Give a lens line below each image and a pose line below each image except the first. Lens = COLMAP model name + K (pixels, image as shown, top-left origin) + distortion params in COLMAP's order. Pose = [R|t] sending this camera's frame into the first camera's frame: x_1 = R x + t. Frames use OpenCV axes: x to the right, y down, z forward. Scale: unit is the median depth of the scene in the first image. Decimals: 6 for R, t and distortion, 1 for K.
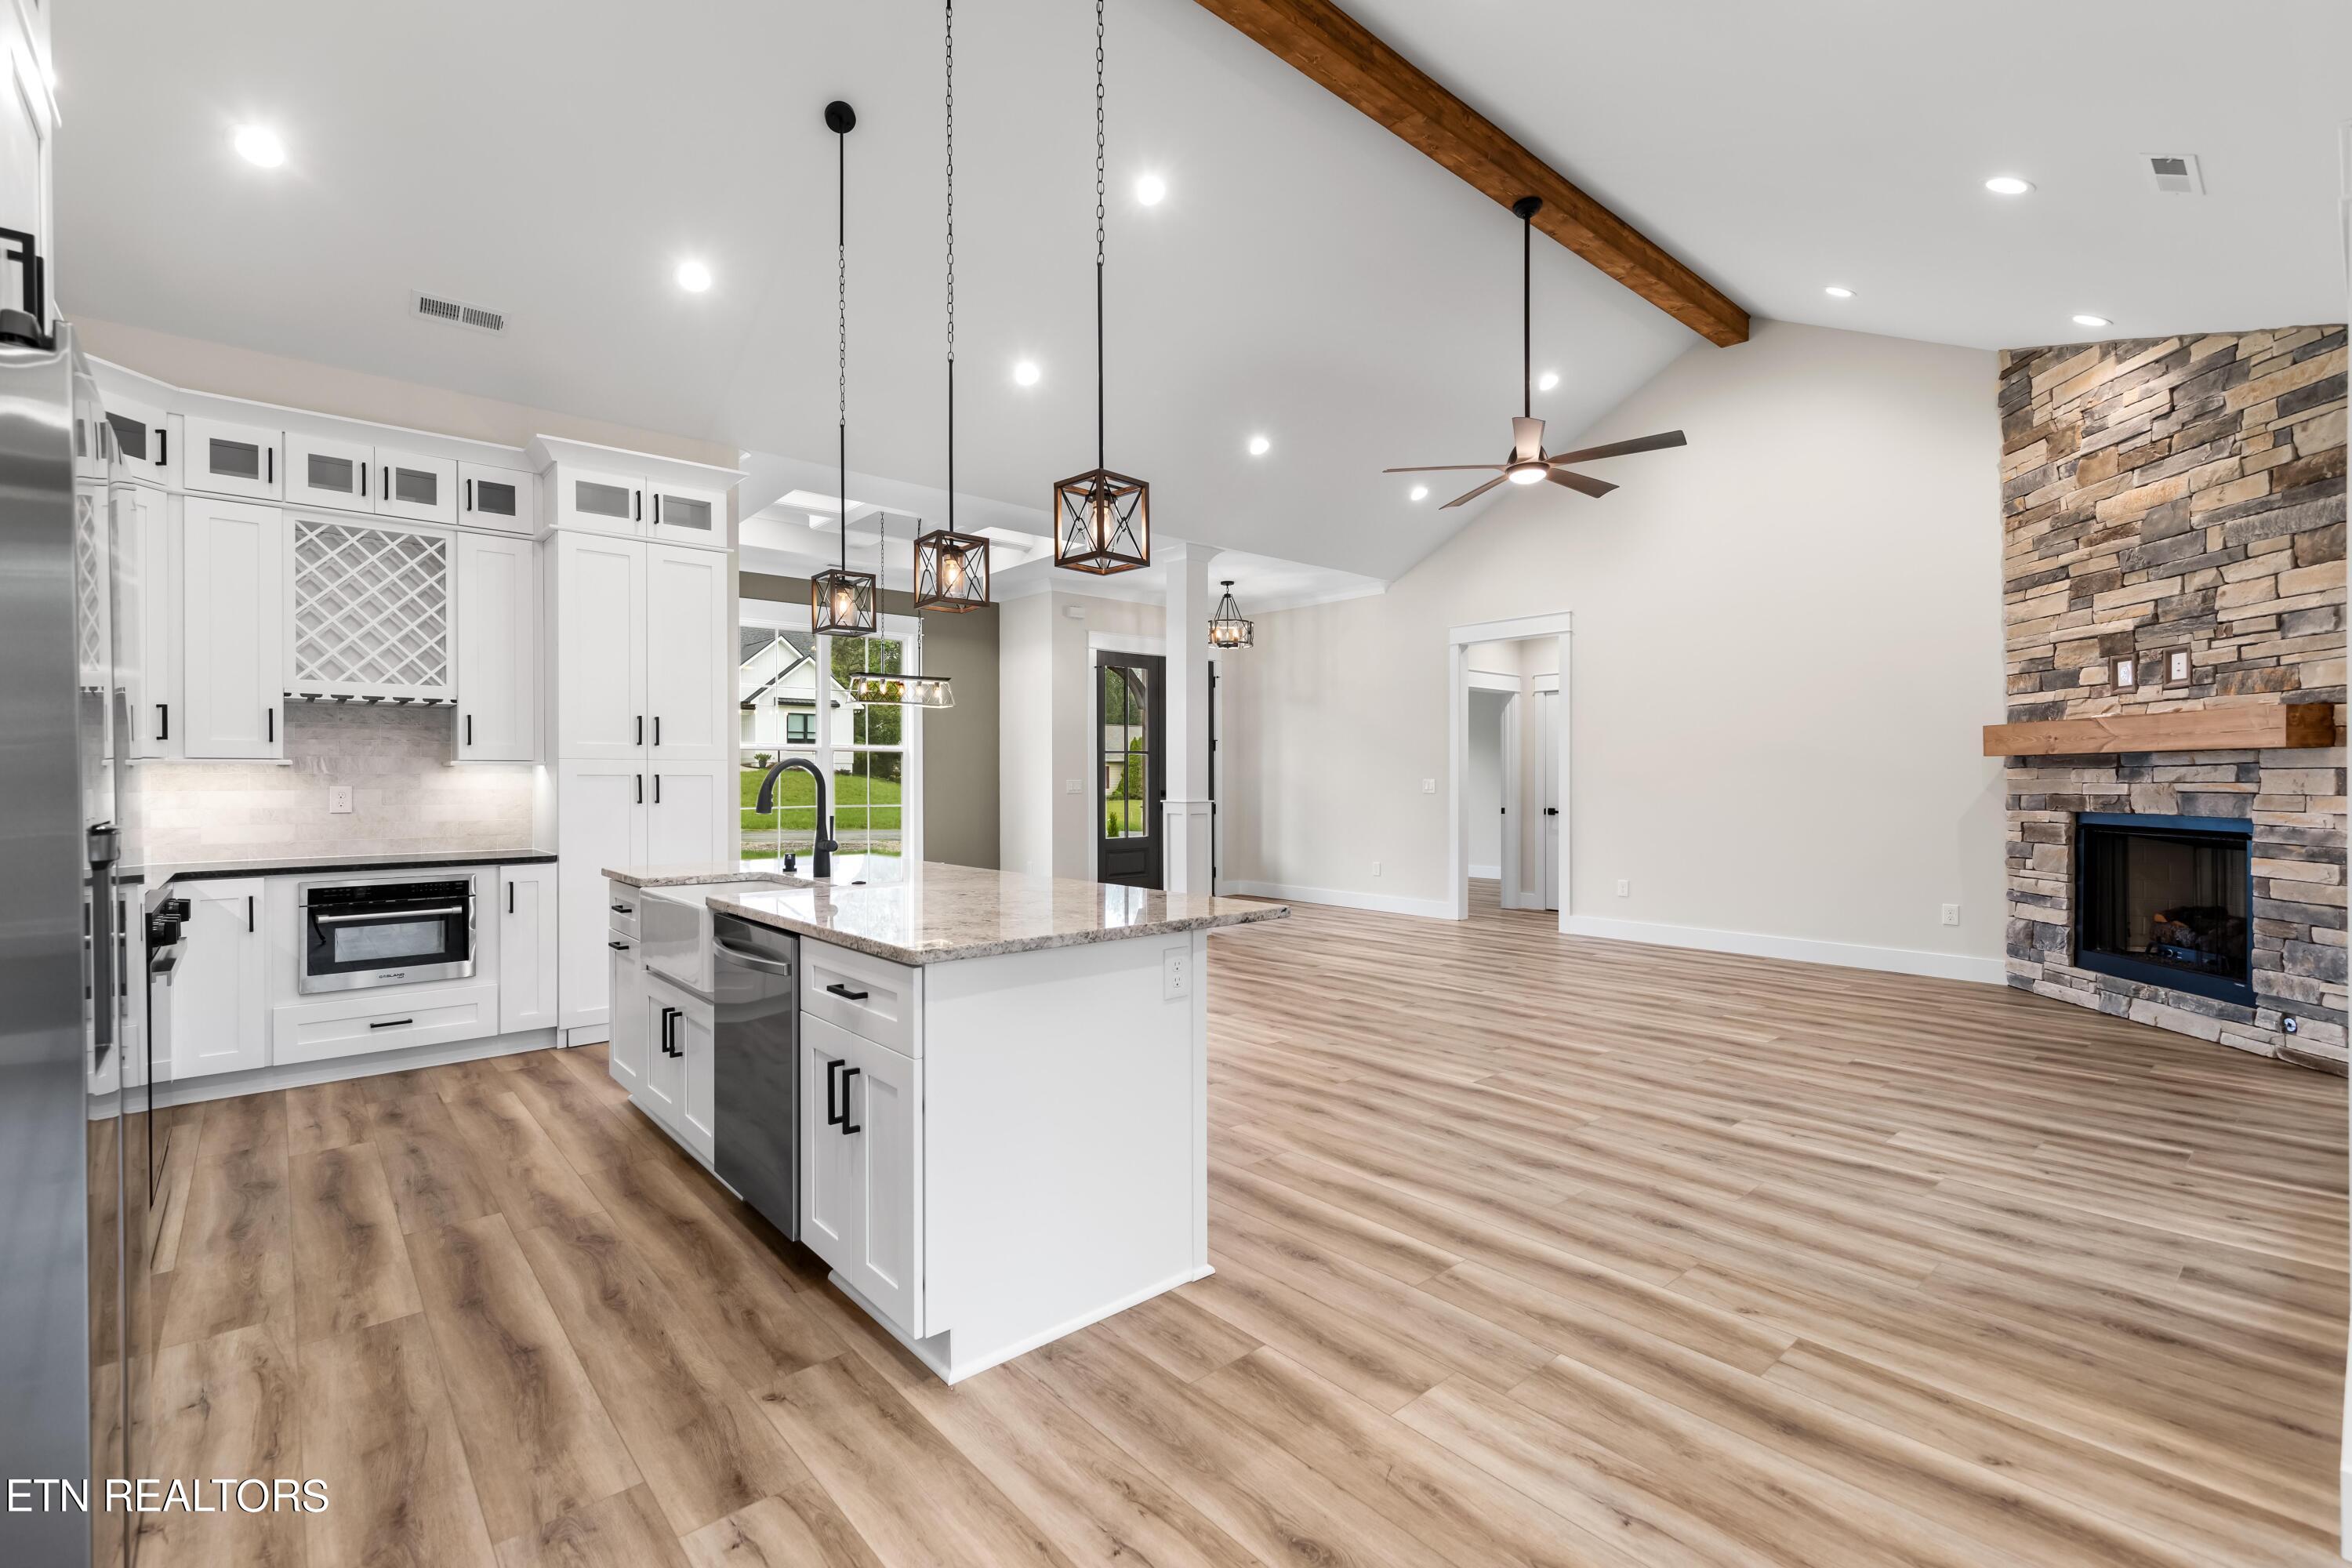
lens RADIAL K [[1034.6, 0, 1166.2], [0, 1034.6, 782.5], [0, 0, 1]] dist [0.002274, 0.000227]
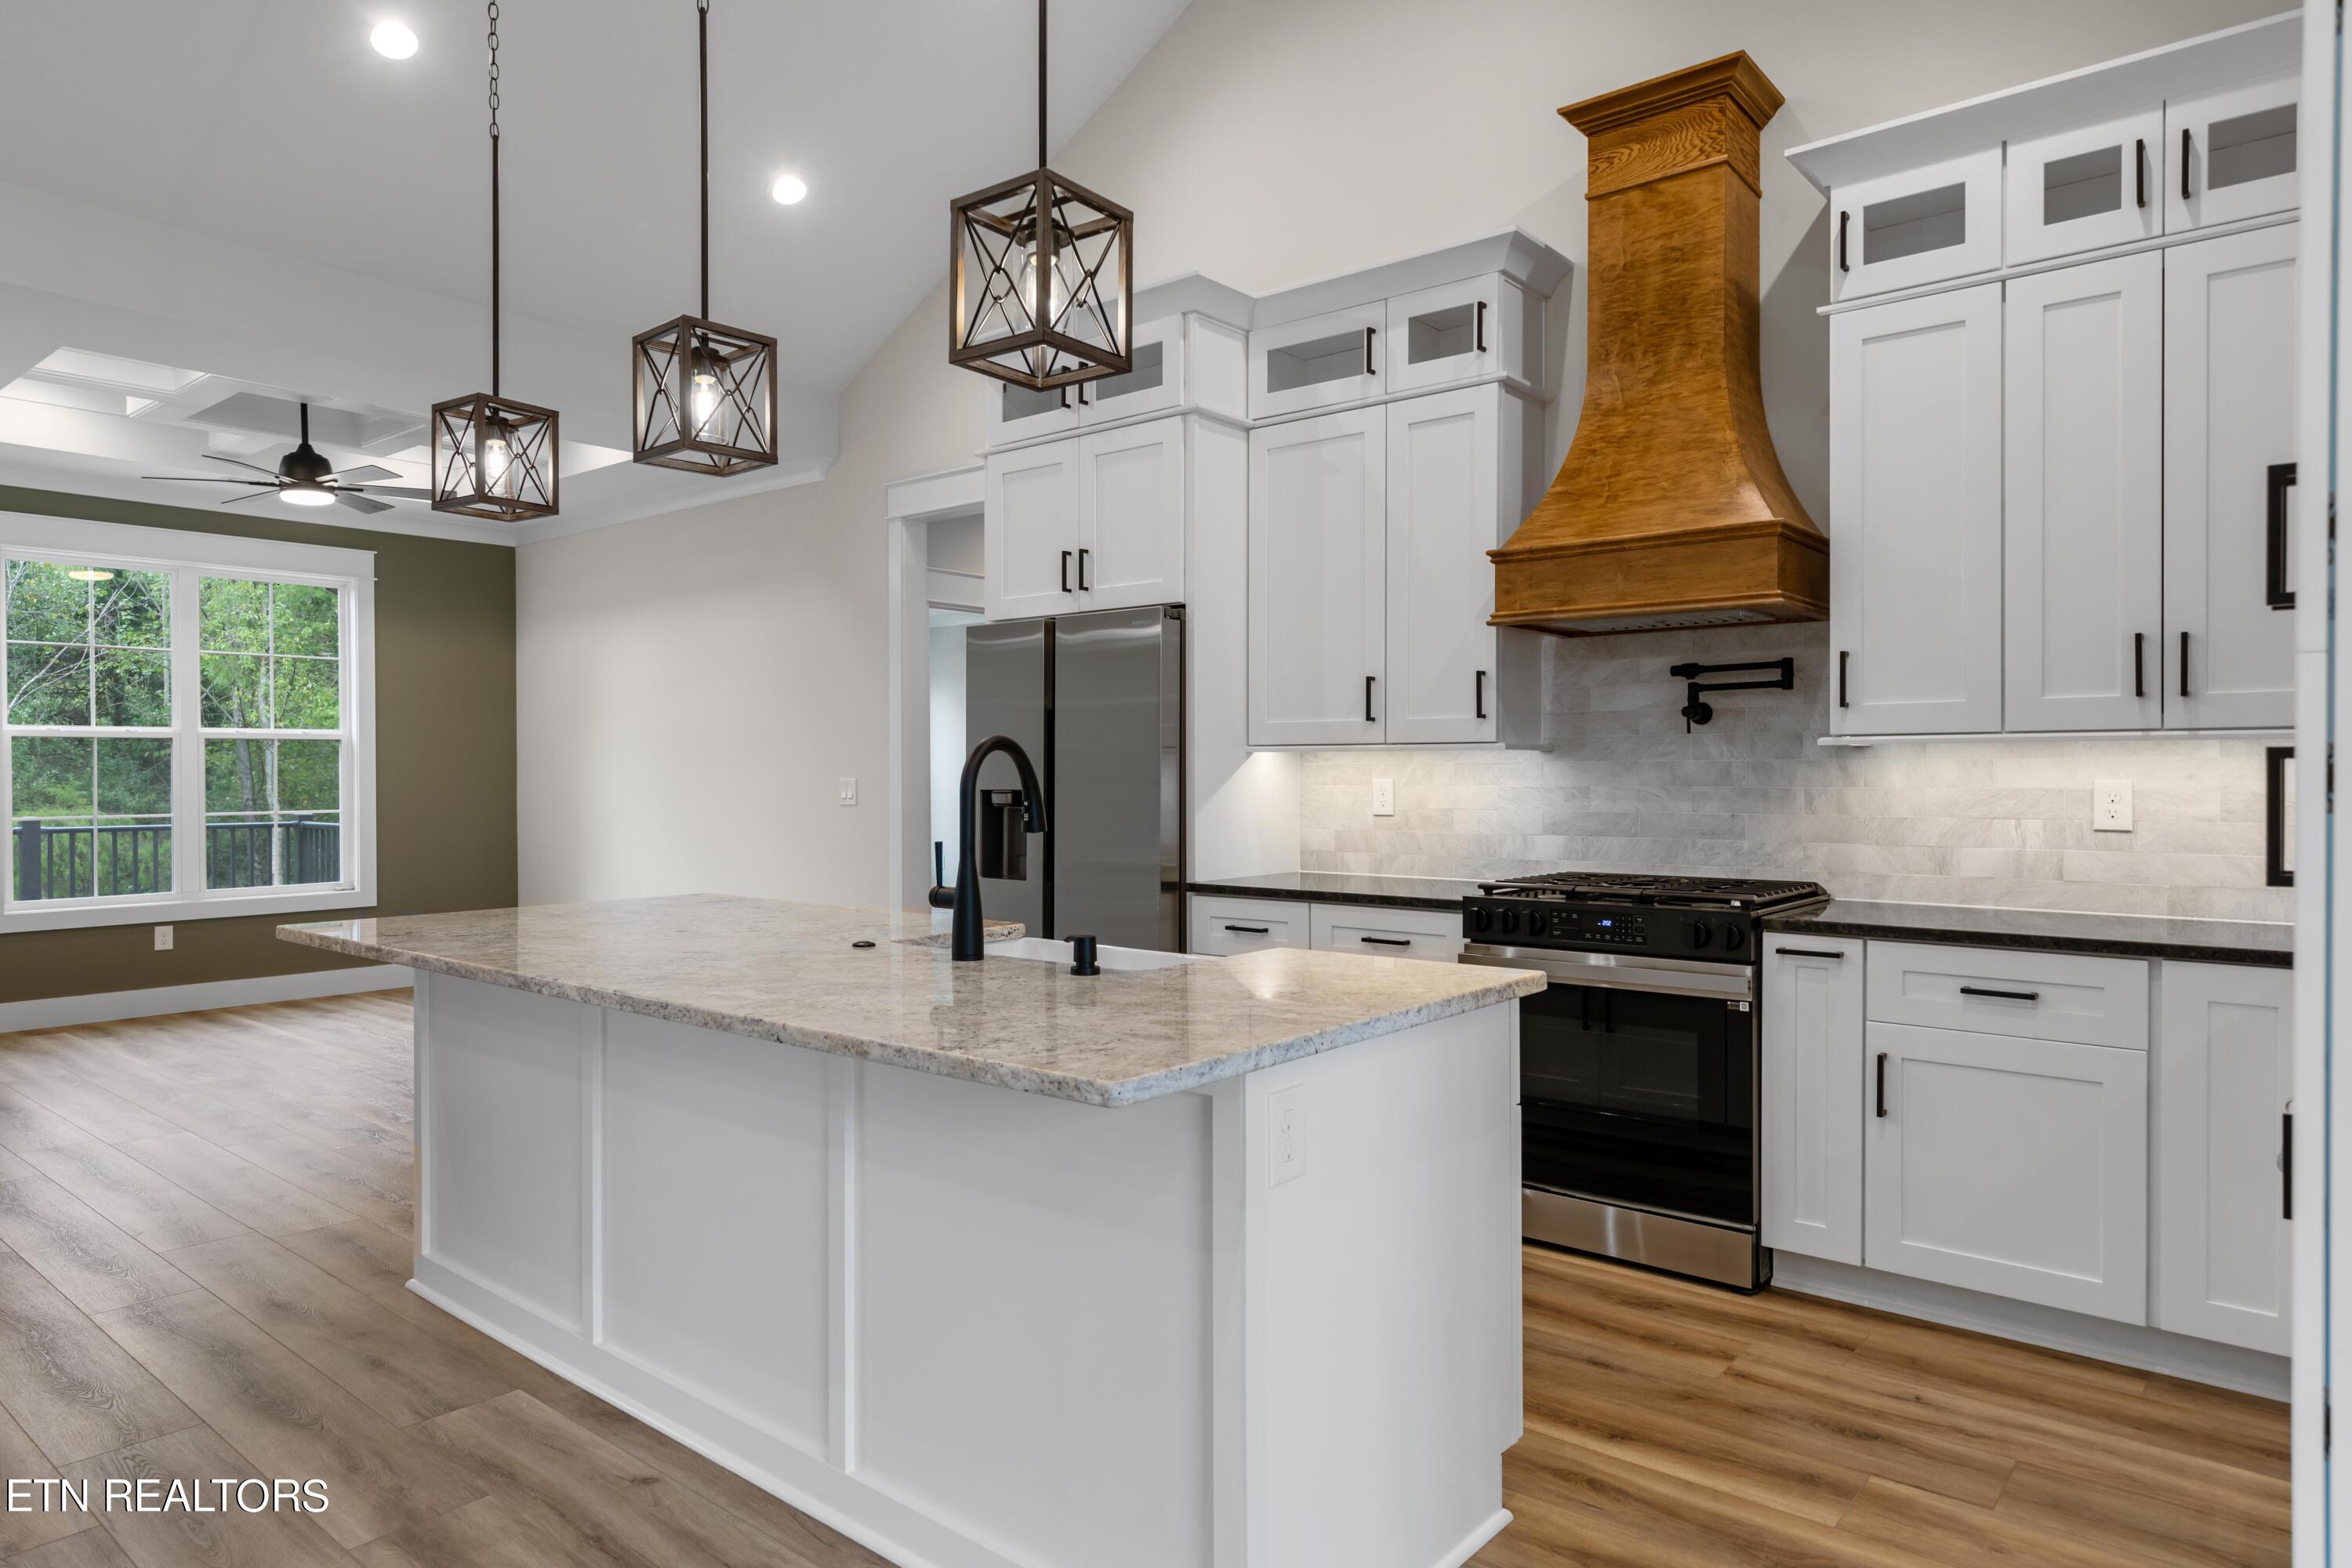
lens RADIAL K [[1402.9, 0, 1169.6], [0, 1402.9, 780.2], [0, 0, 1]] dist [0.007683, 0.001121]
pose [[-0.986273, 0.004748, -0.165055, -0.248769], [0.003411, 0.999959, 0.008384, -0.004344], [0.165088, 0.007706, -0.986249, 1.353689]]
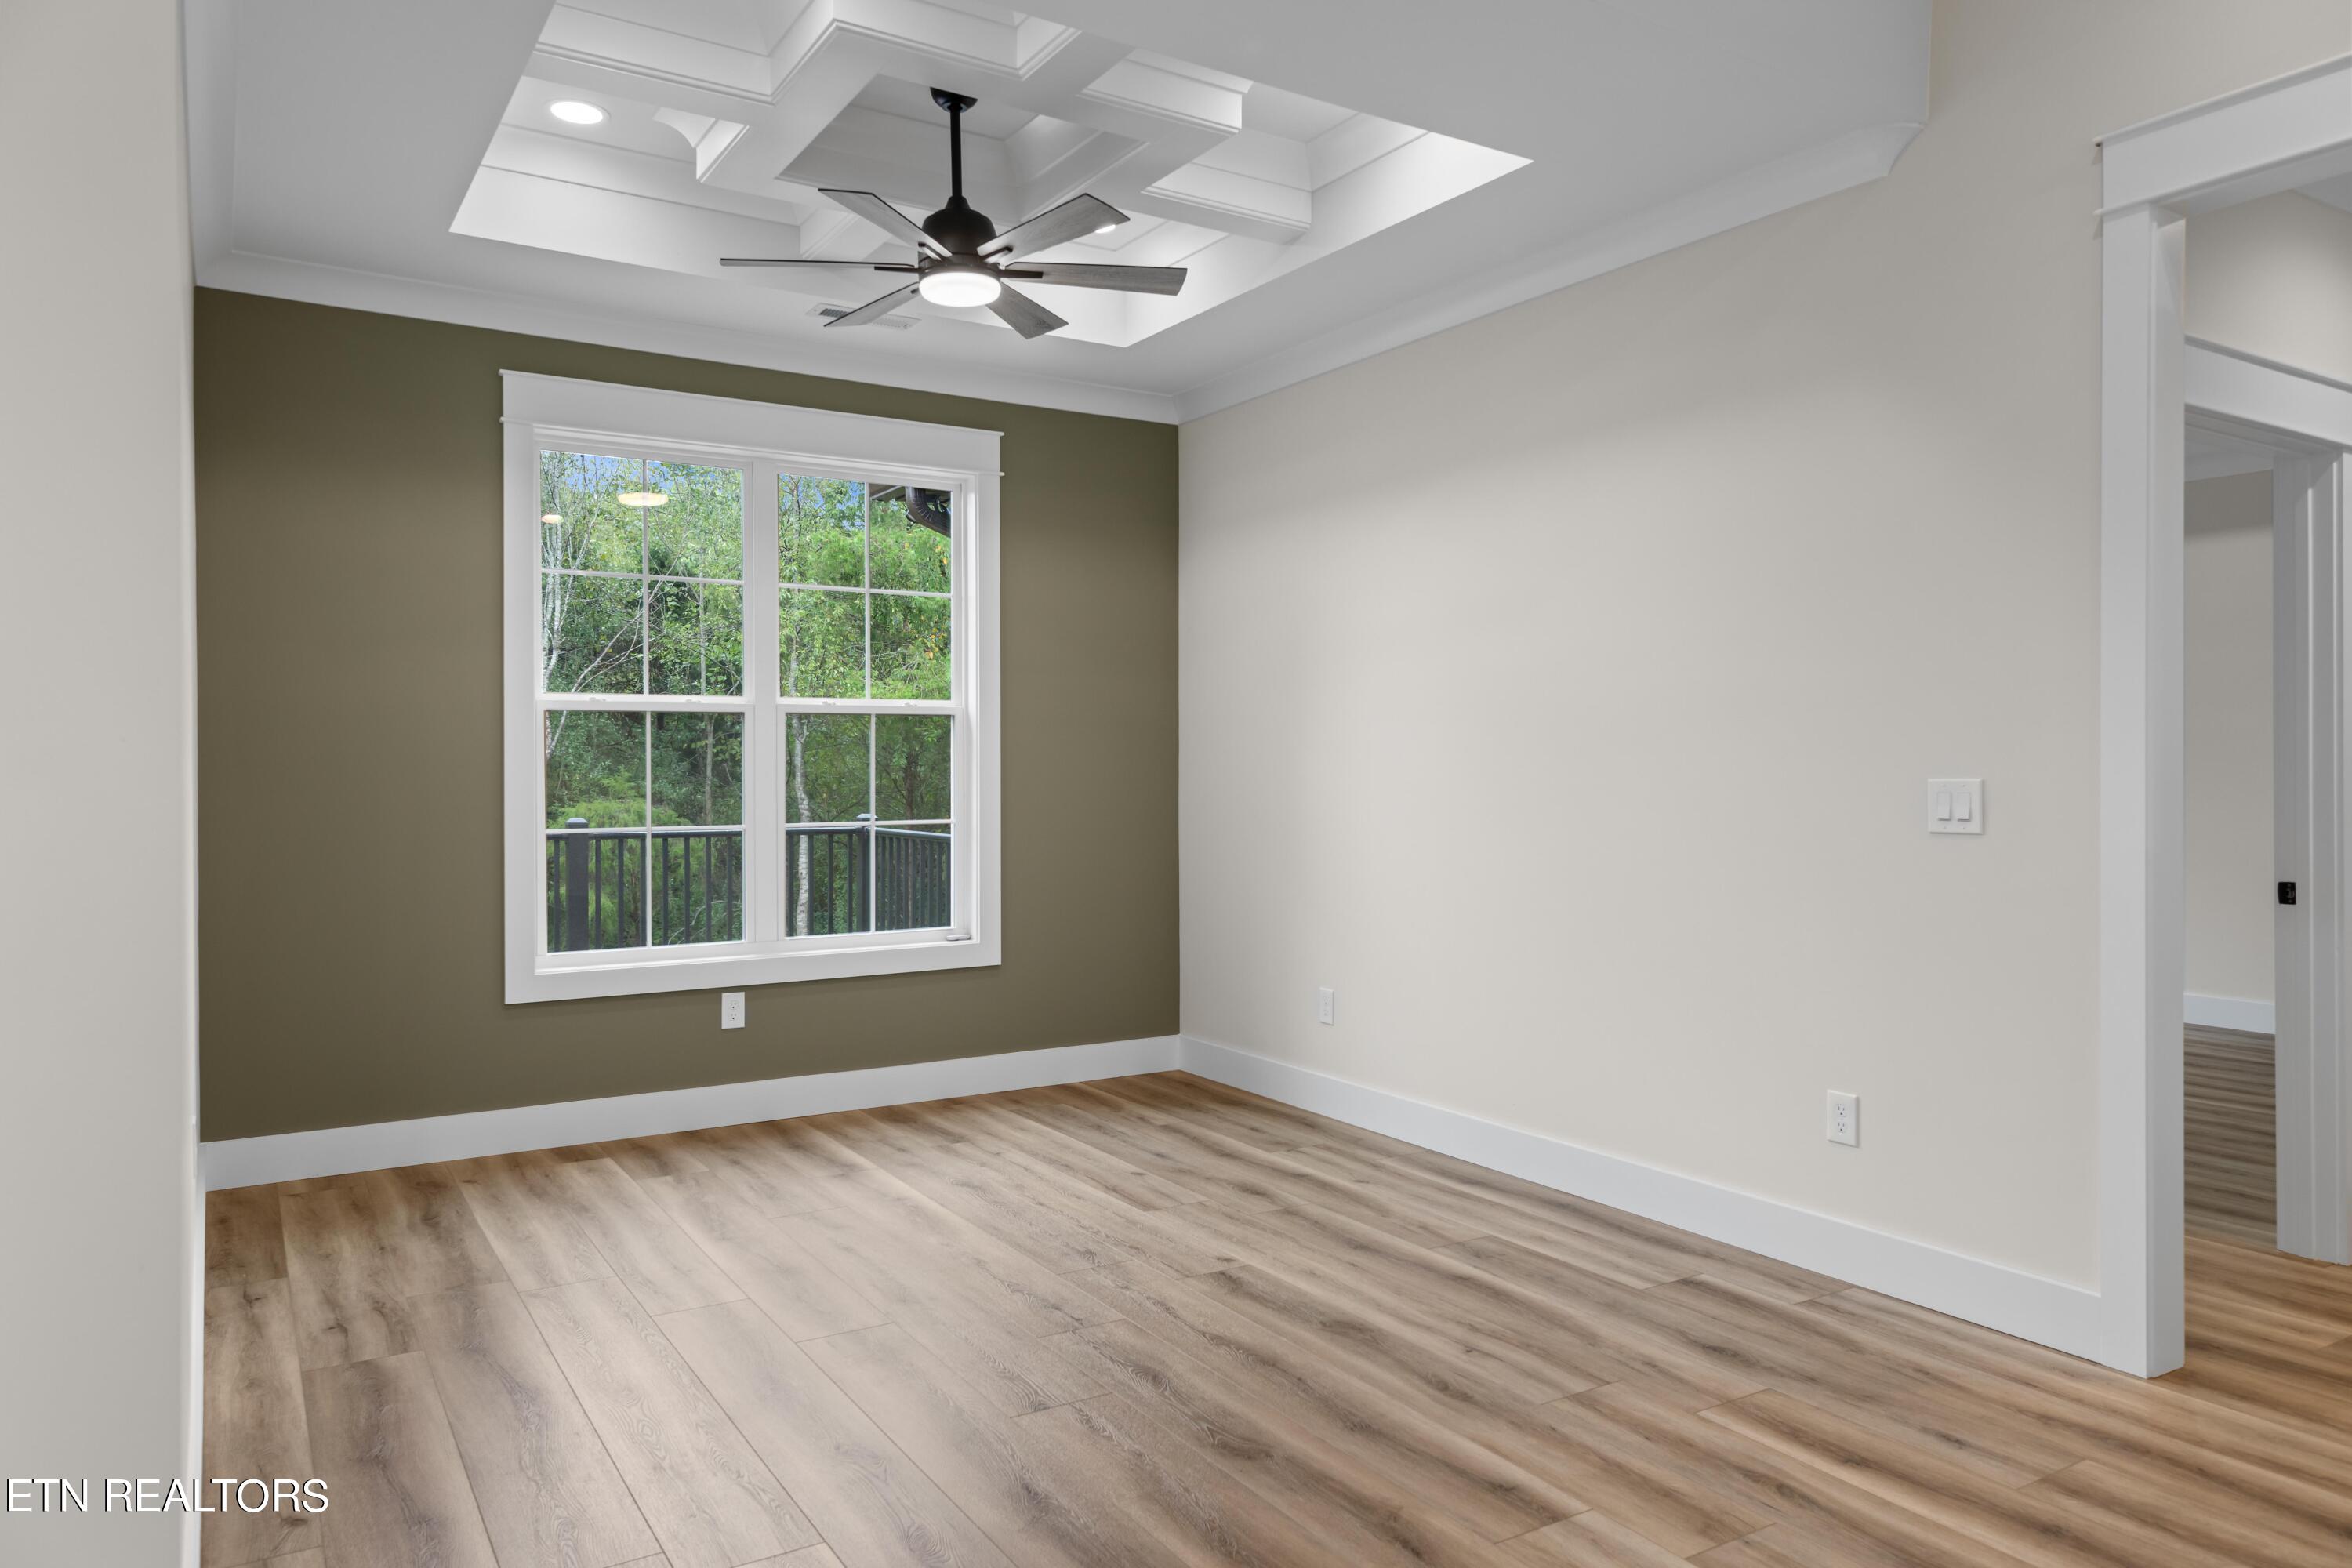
lens RADIAL K [[1529.1, 0, 1176.7], [0, 1529.1, 770.6], [0, 0, 1]] dist [0.007792, 0.002074]
pose [[-0.988935, 0.000670, 0.148349, 0.107790], [0.001439, 0.999986, 0.005072, -0.003159], [-0.148344, 0.005229, -0.988922, 0.689175]]
